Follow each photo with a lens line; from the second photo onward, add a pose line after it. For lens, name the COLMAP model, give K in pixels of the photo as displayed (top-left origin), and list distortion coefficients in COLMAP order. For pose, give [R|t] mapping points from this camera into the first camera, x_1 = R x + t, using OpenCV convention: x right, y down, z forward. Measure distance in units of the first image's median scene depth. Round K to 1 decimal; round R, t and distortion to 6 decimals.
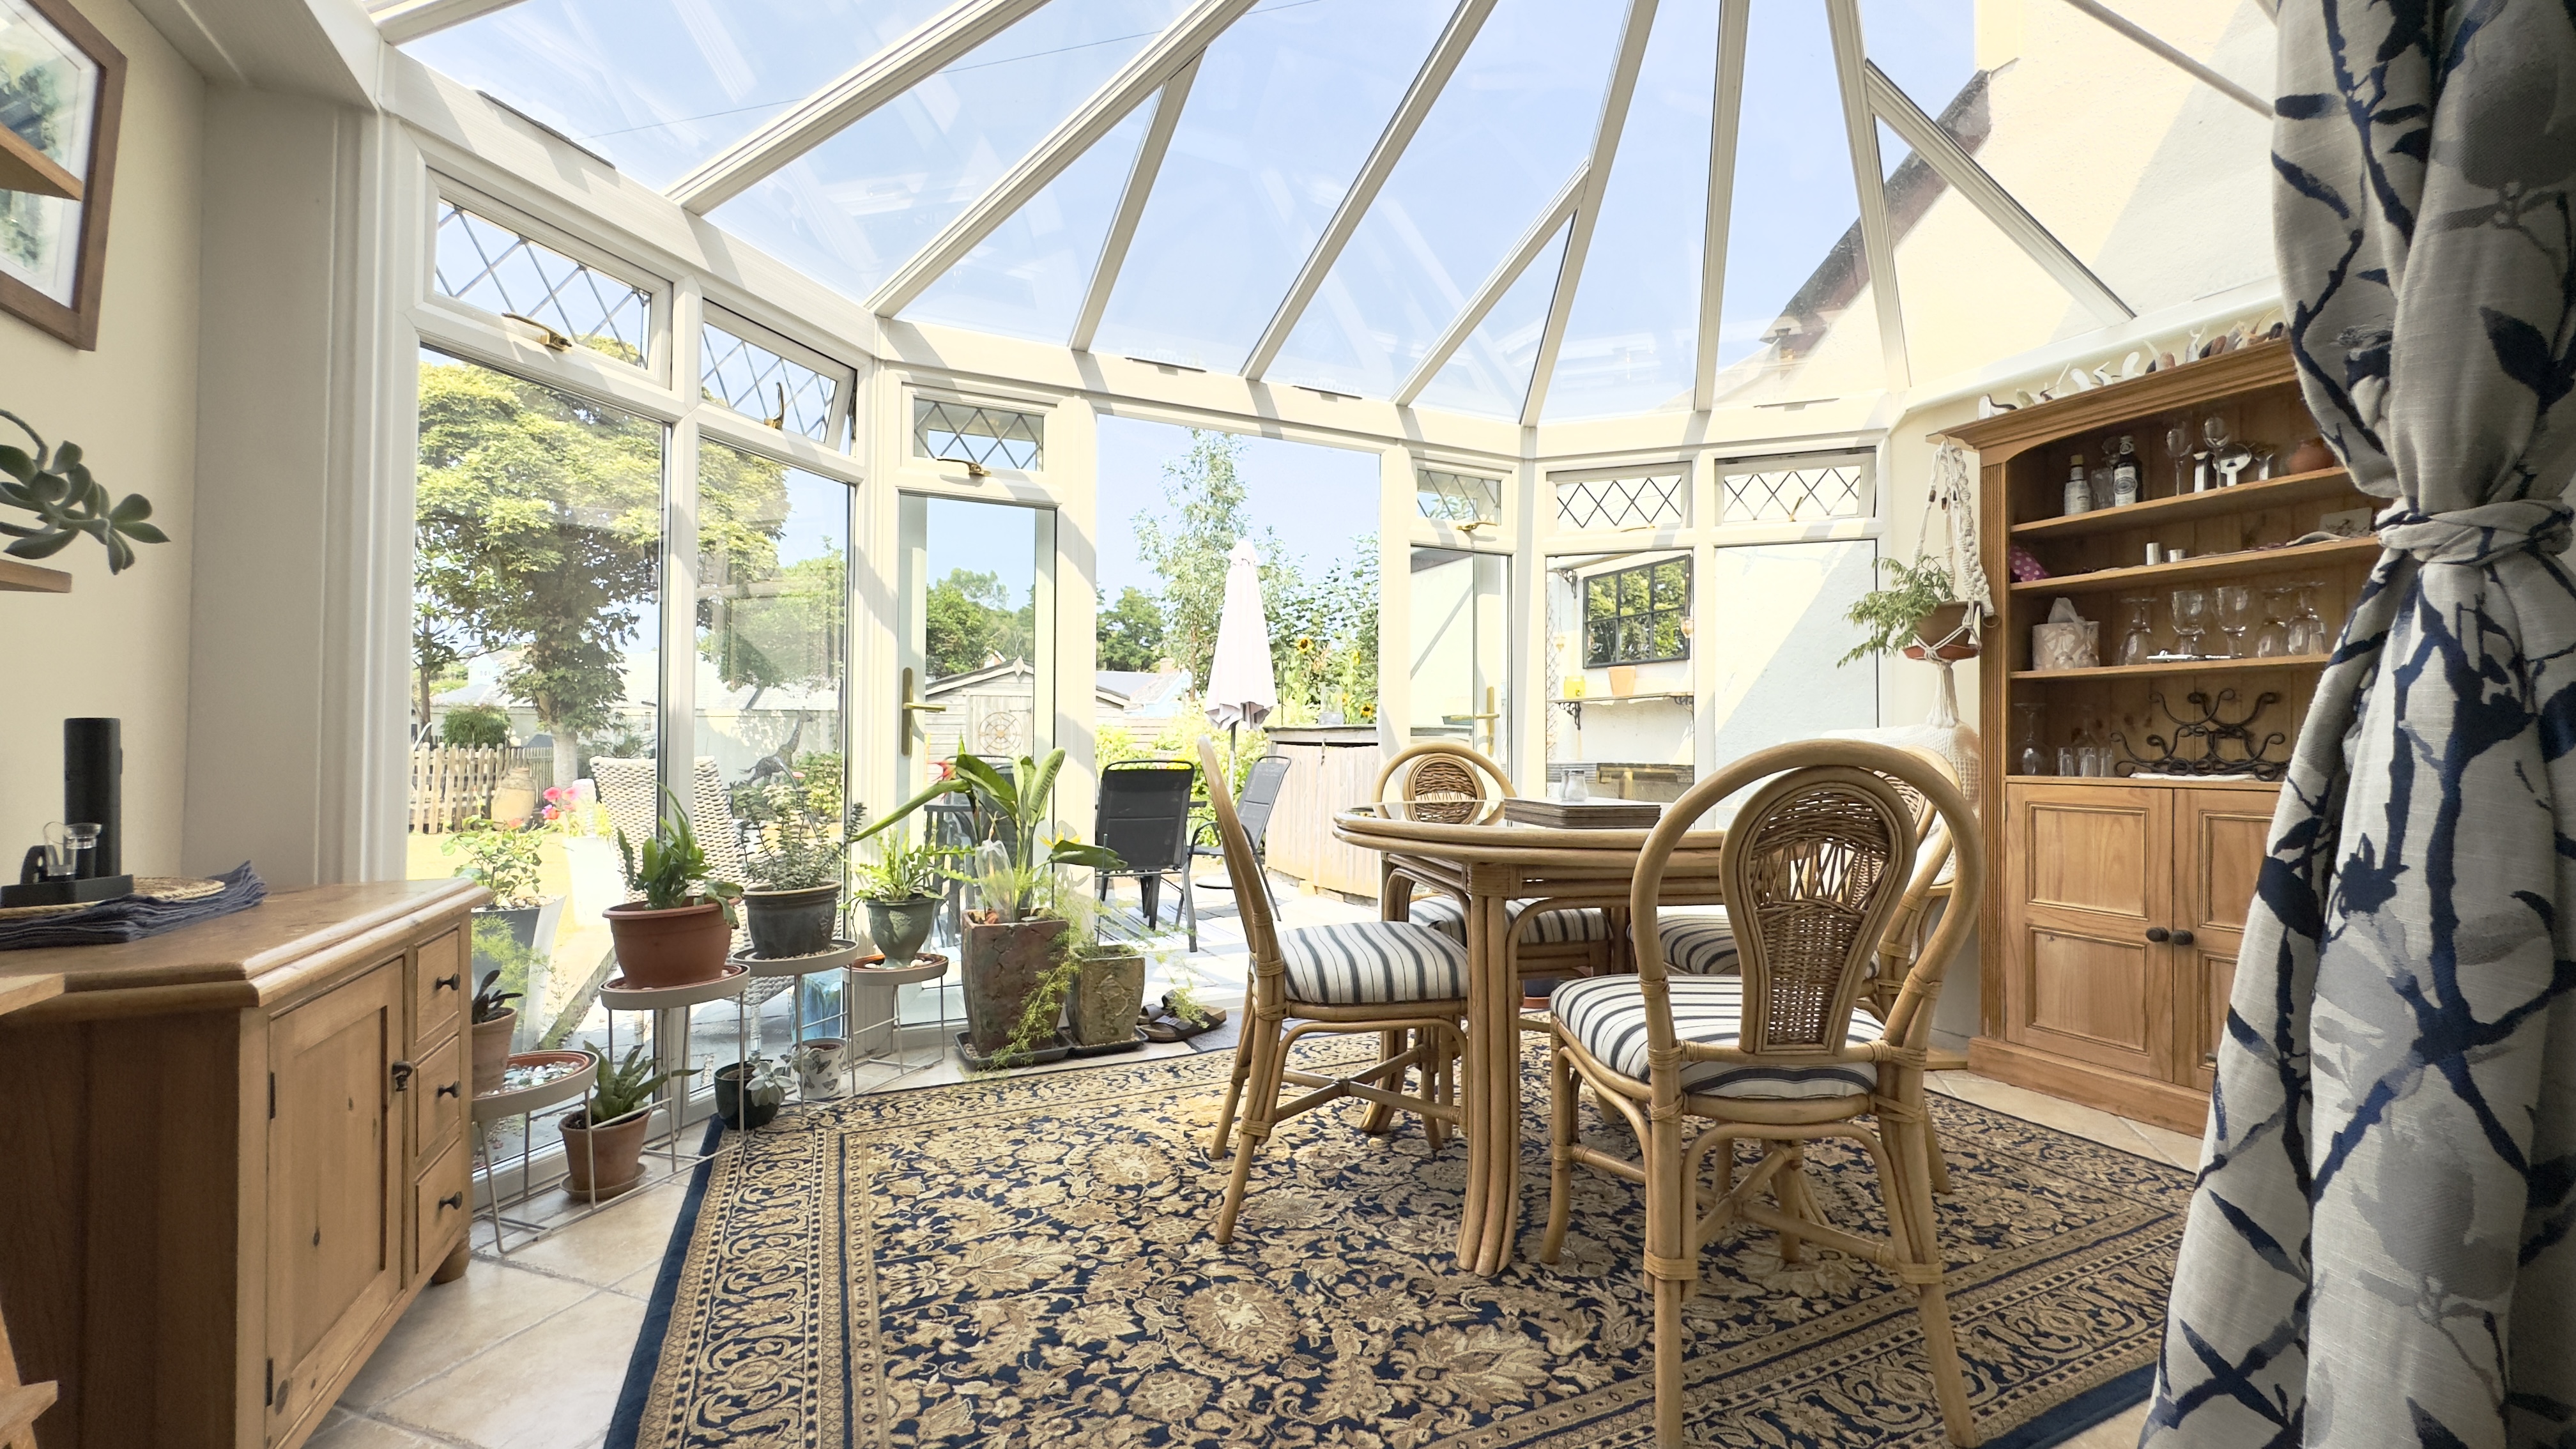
lens RADIAL K [[1025.5, 0, 1296.1], [0, 1025.5, 733.5], [0, 0, 1]] dist [-0.004153, 0.000963]
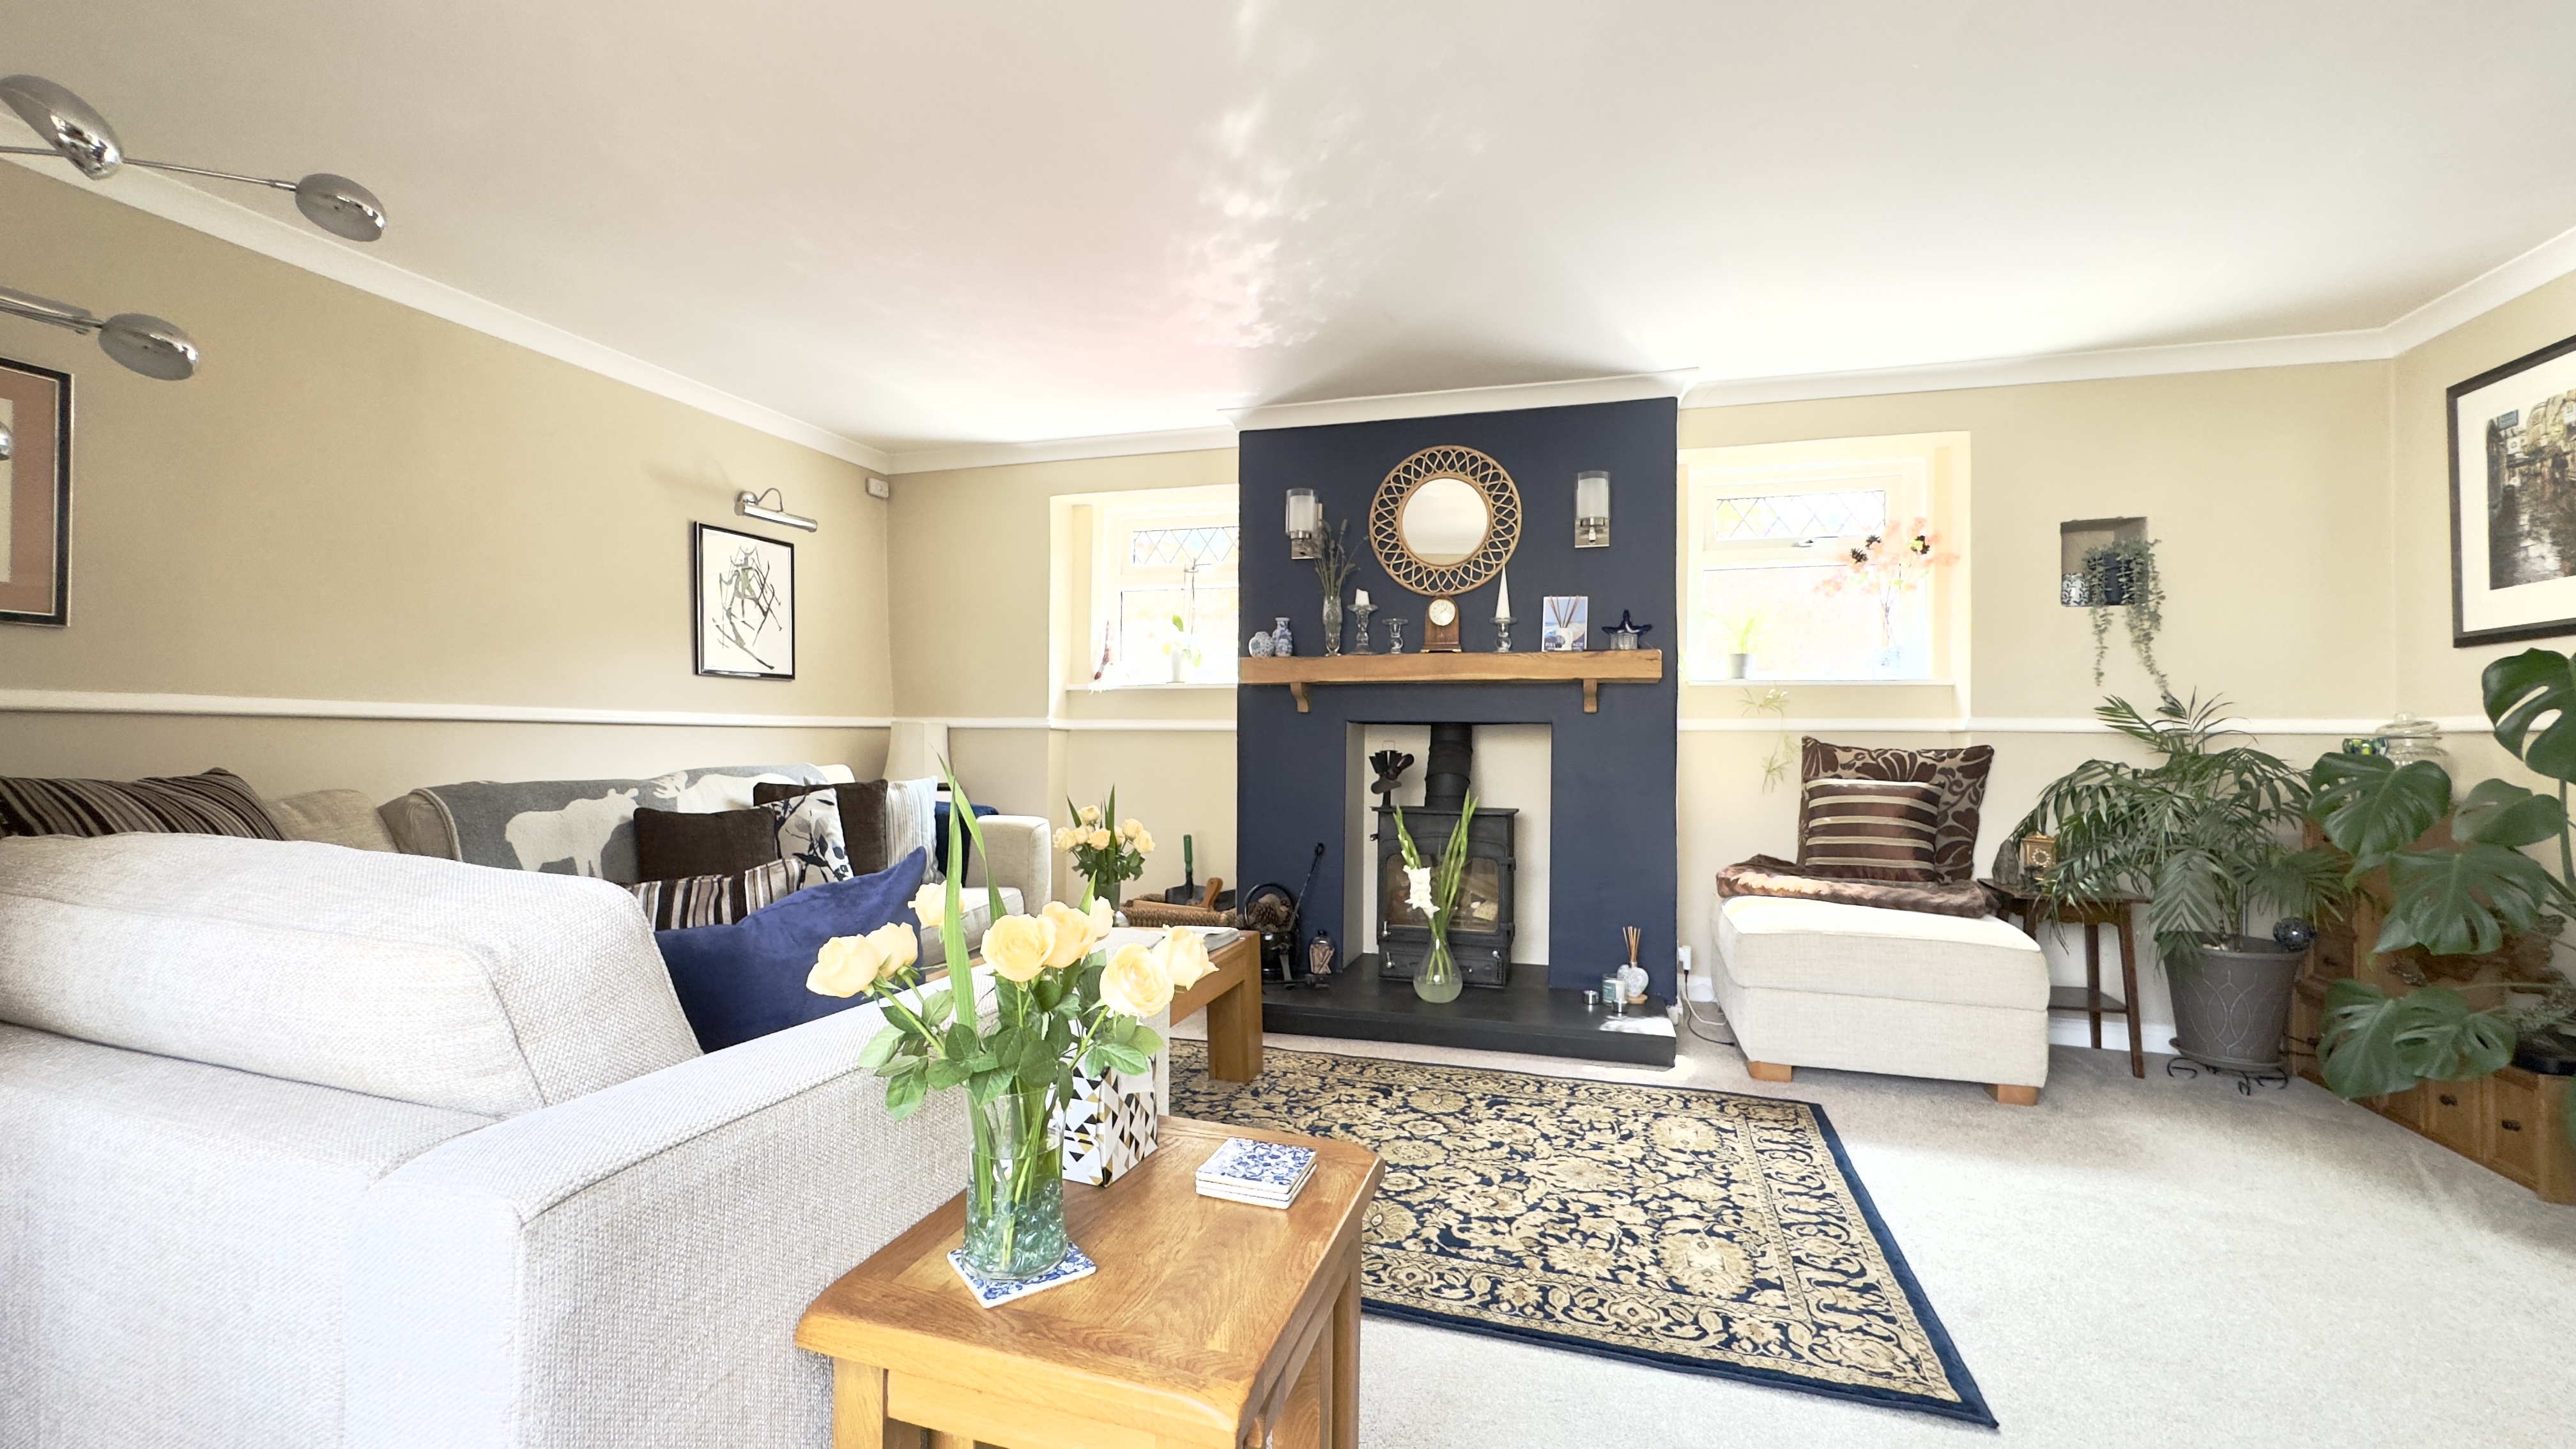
lens RADIAL K [[1025.5, 0, 1287.5], [0, 1025.5, 721.1], [0, 0, 1]] dist [-0.004153, 0.000963]
pose [[-0.739403, -0.002217, 0.673259, -0.521819], [-0.018216, 0.999694, -0.016713, -0.017596], [-0.673016, -0.024622, -0.739218, 2.042684]]
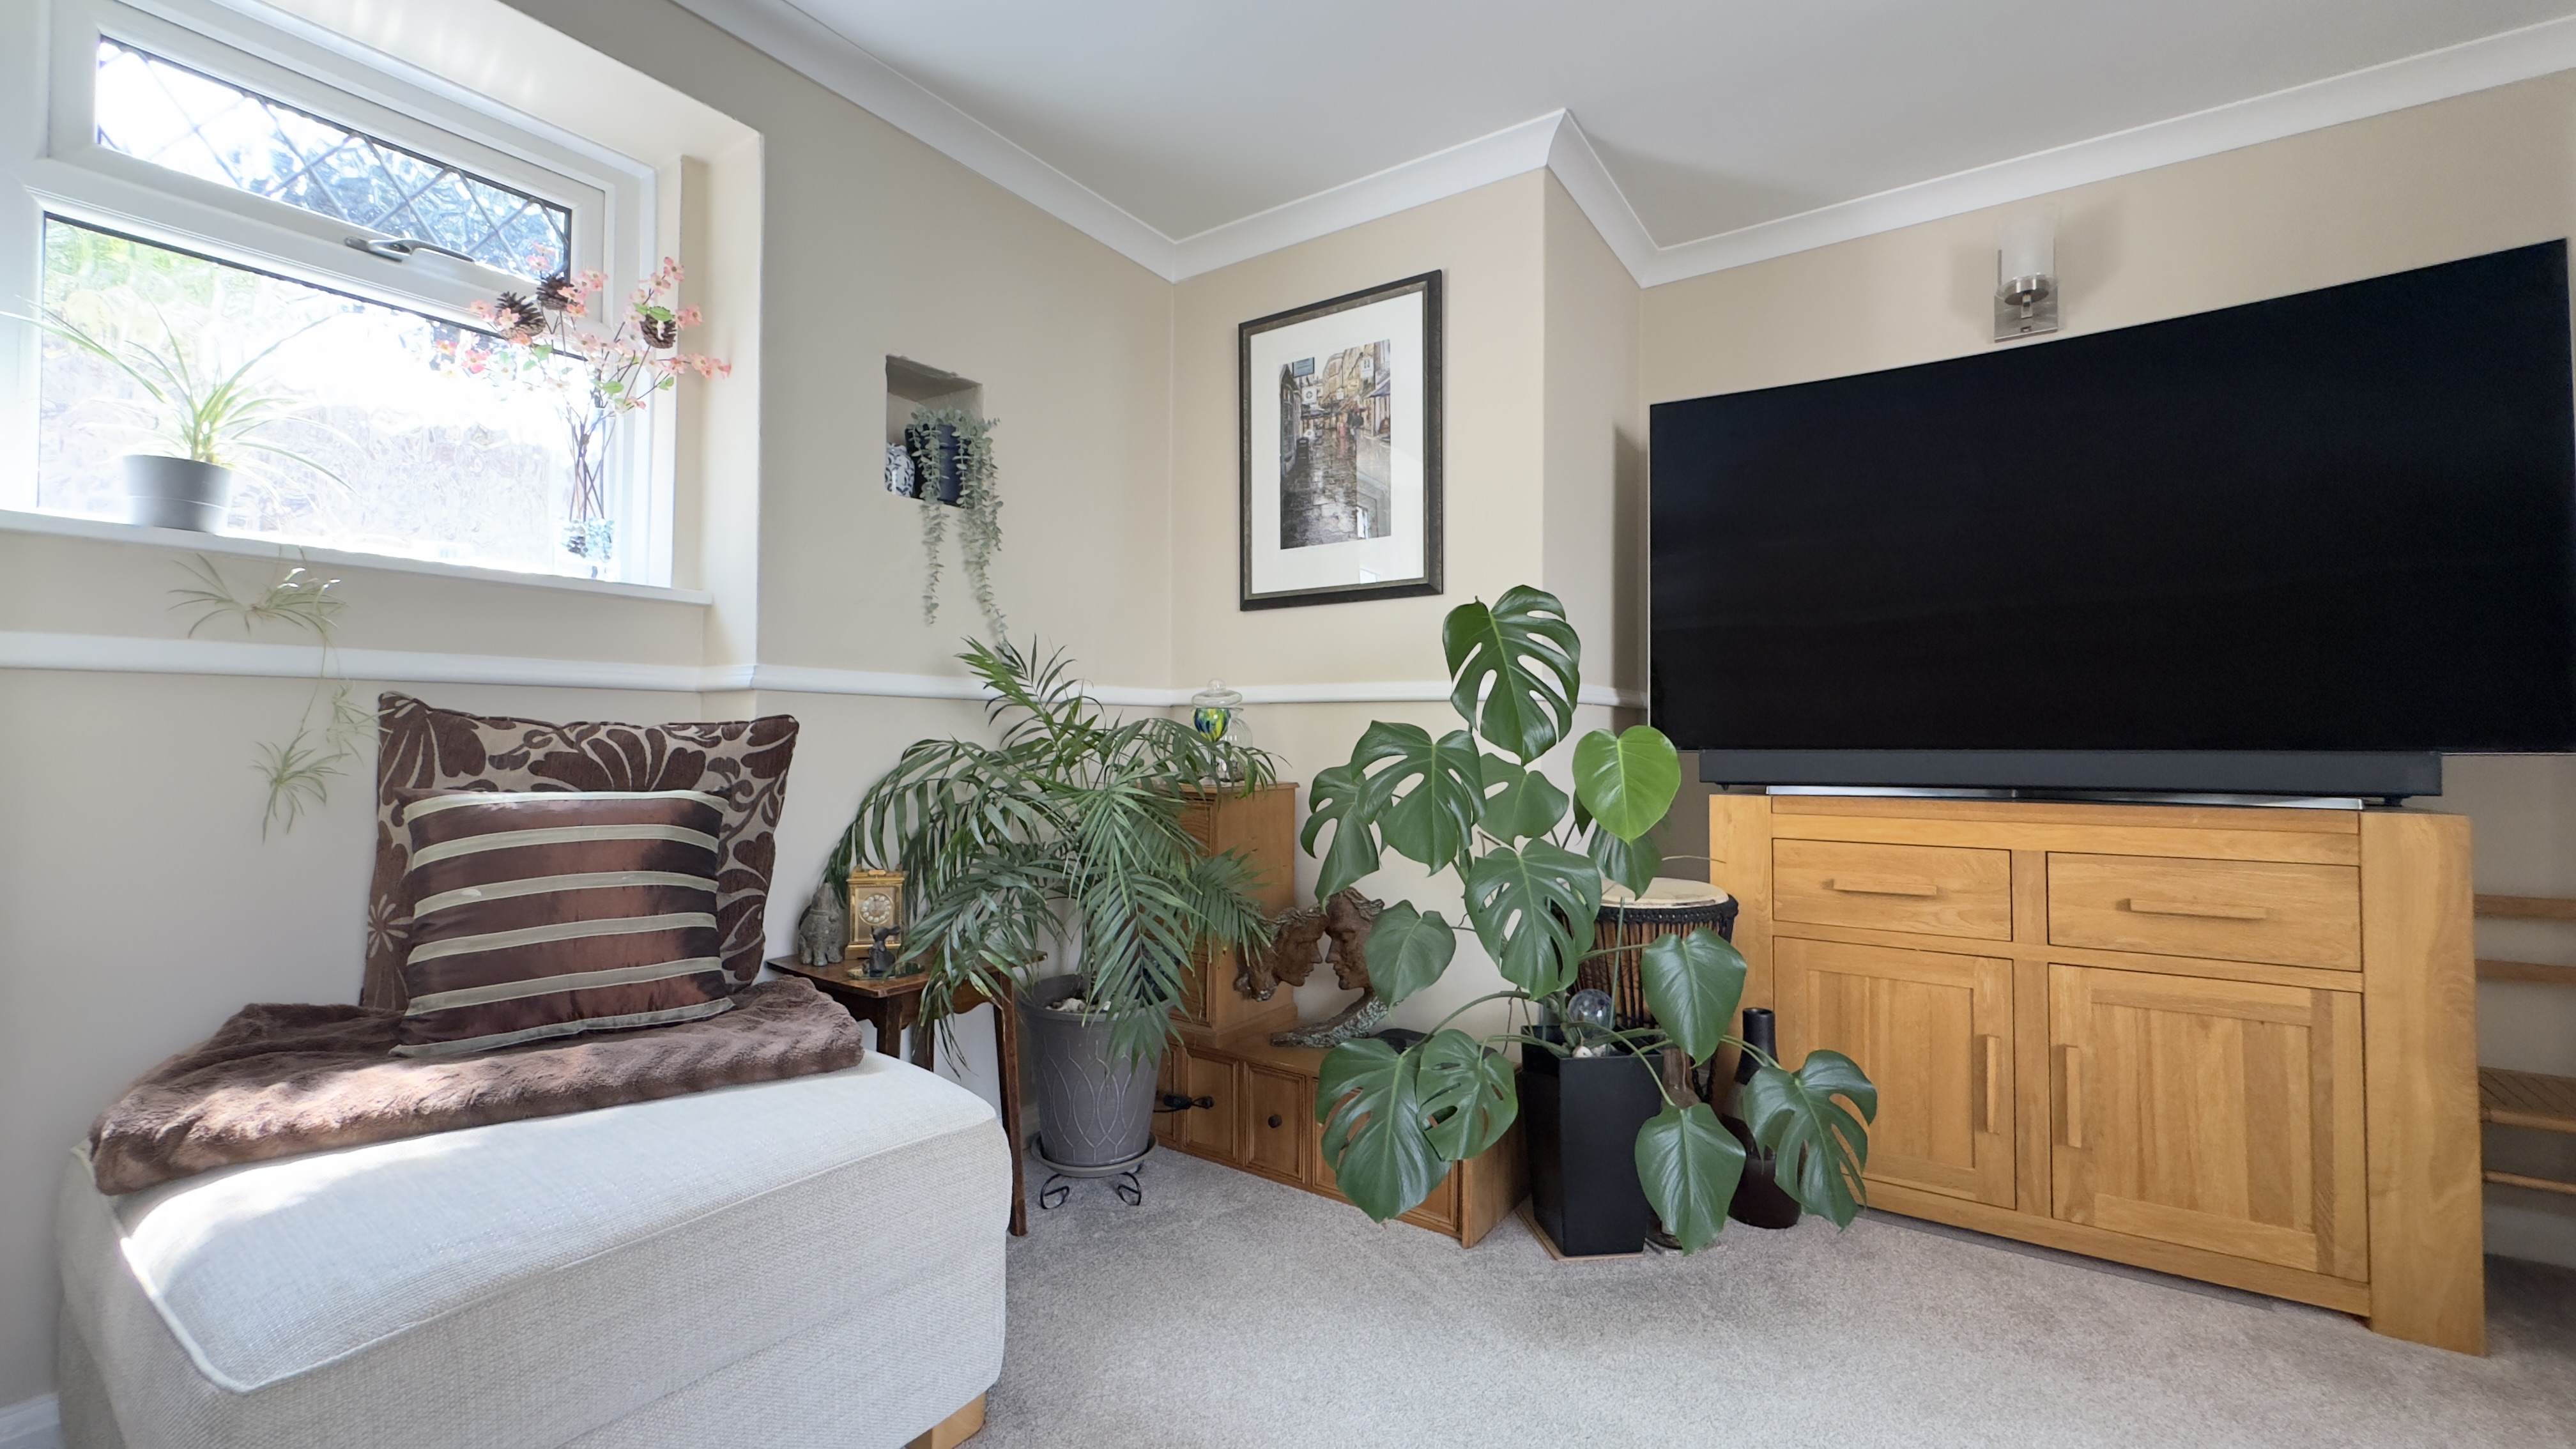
lens RADIAL K [[1025.5, 0, 1279.7], [0, 1025.5, 725.2], [0, 0, 1]] dist [-0.004153, 0.000963]
pose [[-0.862991, -0.016364, -0.504954, -0.174139], [-0.007110, 0.999770, -0.020247, -0.003438], [0.505169, -0.013883, -0.862909, 1.094771]]
